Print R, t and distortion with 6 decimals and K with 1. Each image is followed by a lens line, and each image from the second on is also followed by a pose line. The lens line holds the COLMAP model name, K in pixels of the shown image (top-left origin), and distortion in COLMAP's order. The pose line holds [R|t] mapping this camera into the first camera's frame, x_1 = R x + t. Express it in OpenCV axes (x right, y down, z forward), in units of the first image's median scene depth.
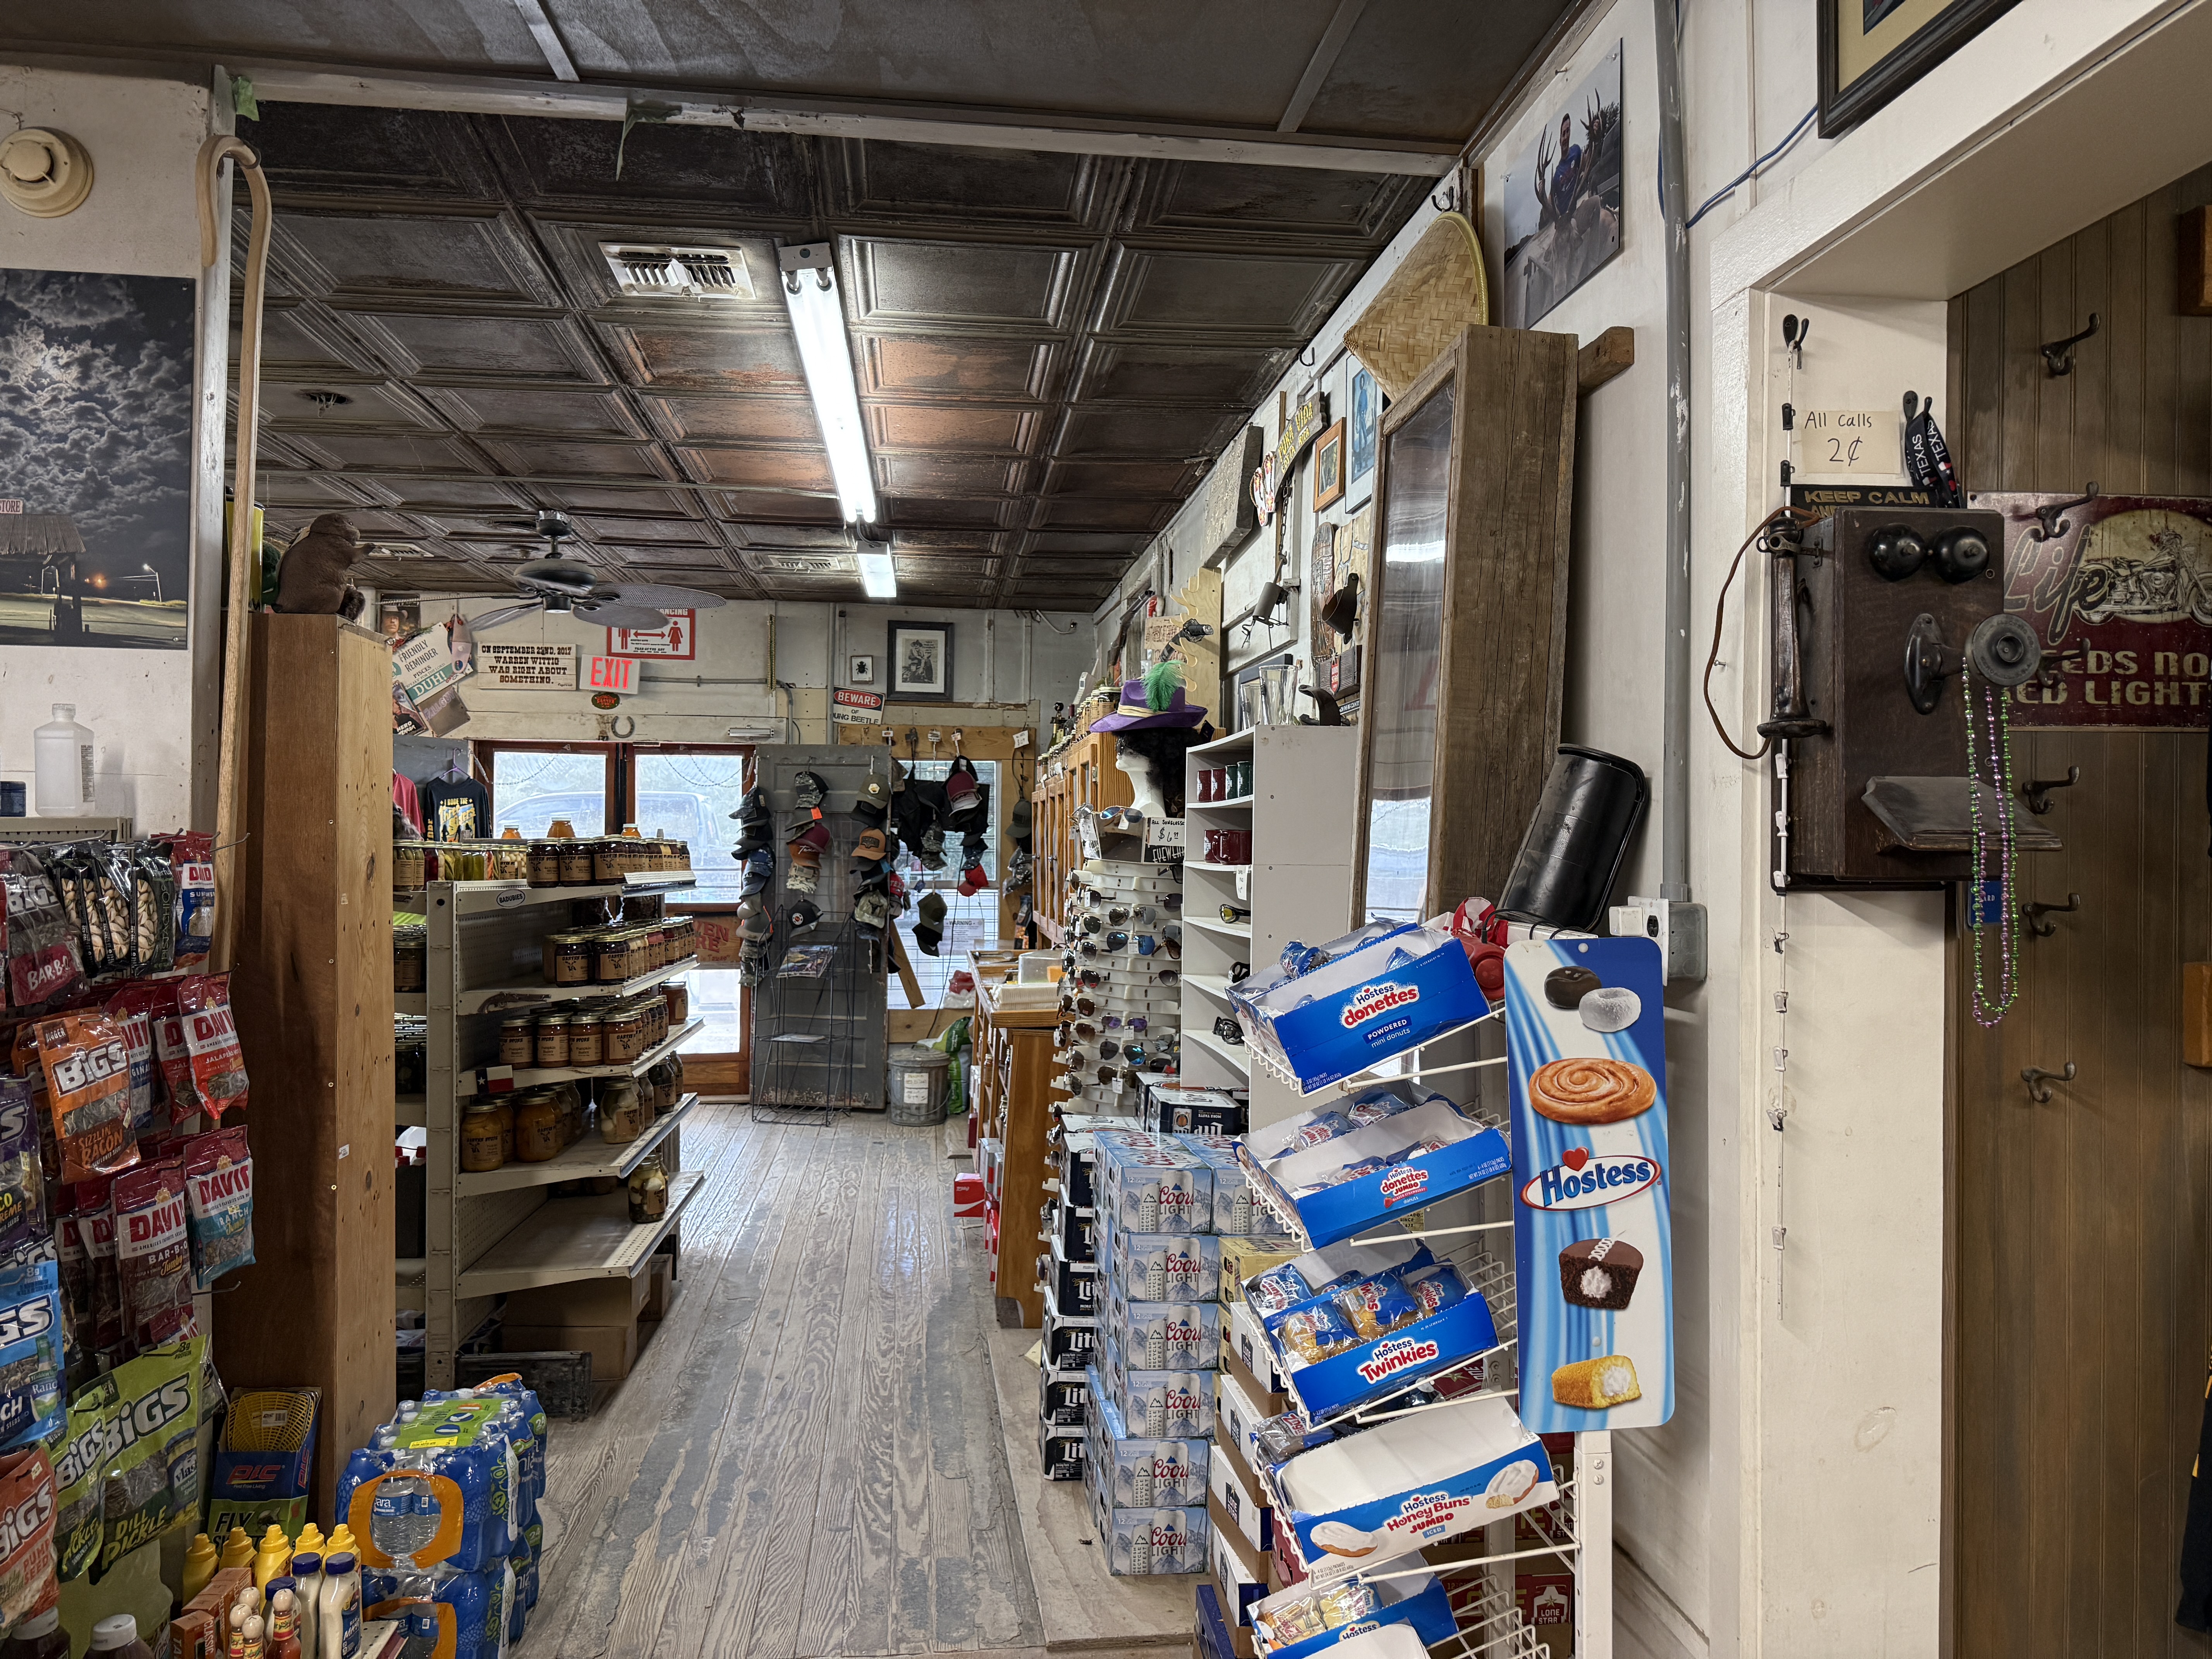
lens RADIAL K [[1590.4, 0, 1110.2], [0, 1590.4, 836.4], [0, 0, 1]] dist [0.023899, -0.017386]
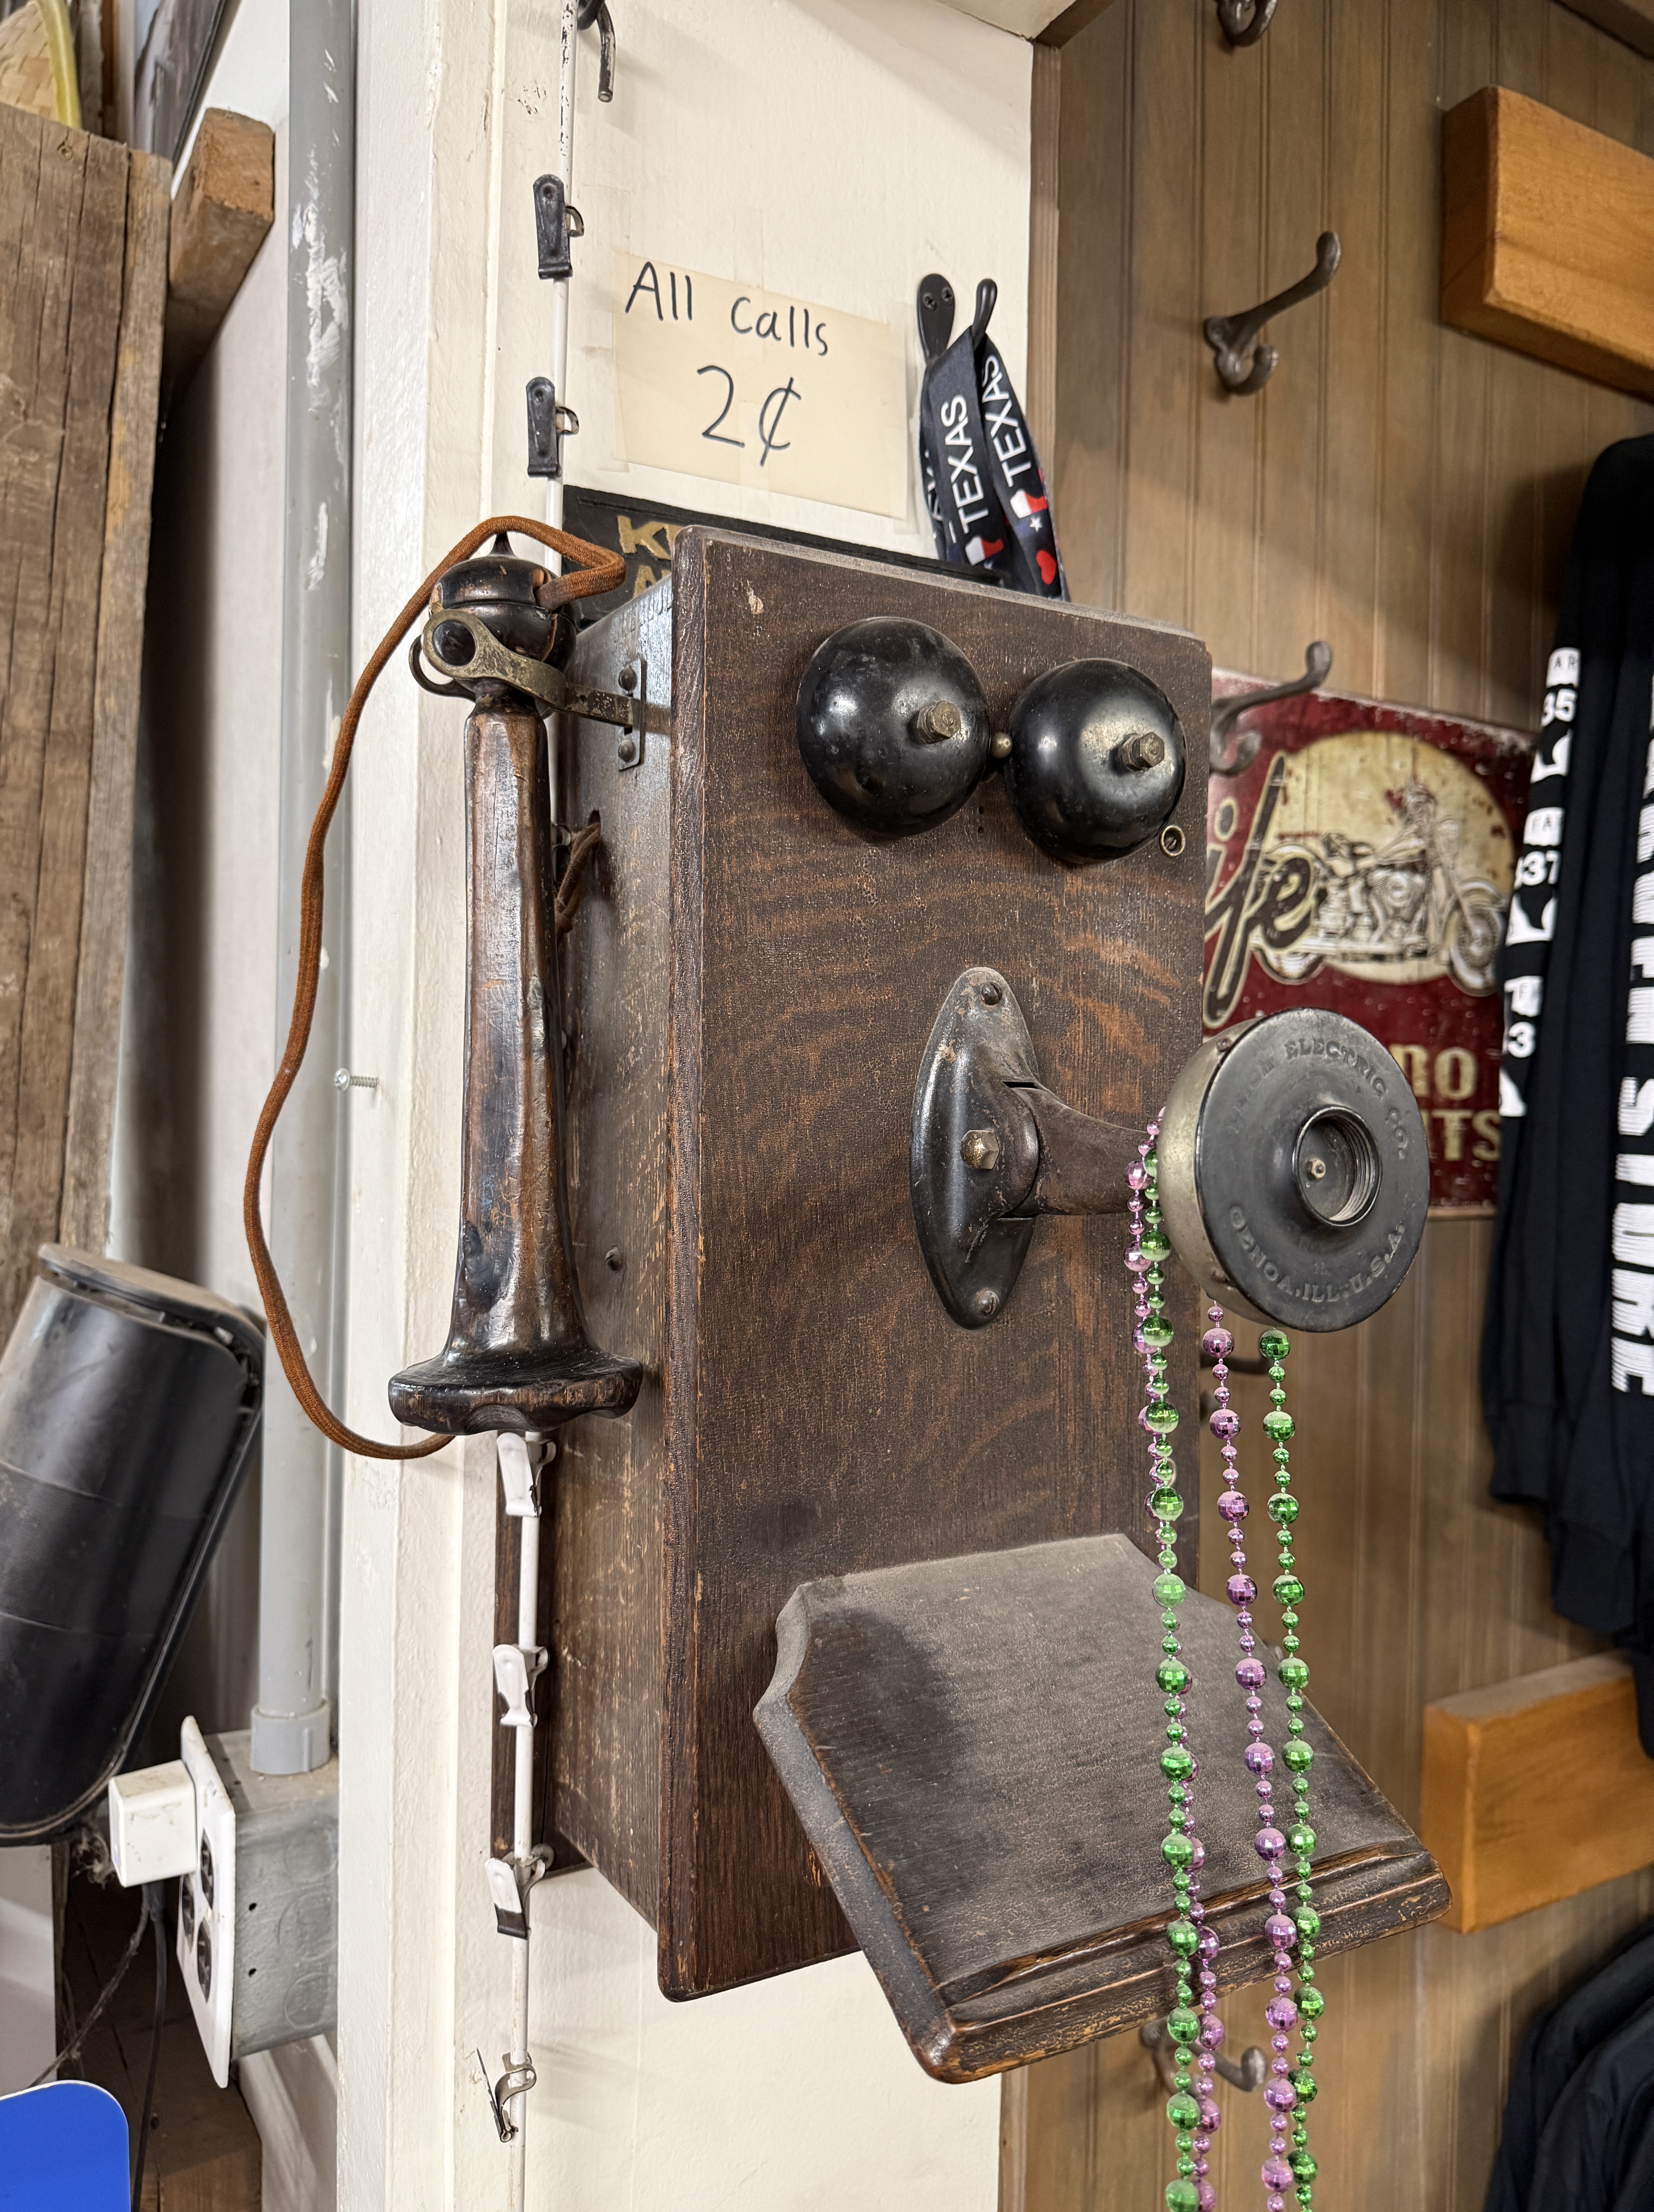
lens RADIAL K [[1590.2, 0, 824.3], [0, 1590.2, 1105.7], [0, 0, 1]] dist [0.023899, -0.017386]
pose [[0.914732, 0.007745, 0.403986, 0.347517], [-0.012498, 0.999880, 0.009130, -0.109167], [-0.403867, -0.013401, 0.914719, 0.705826]]
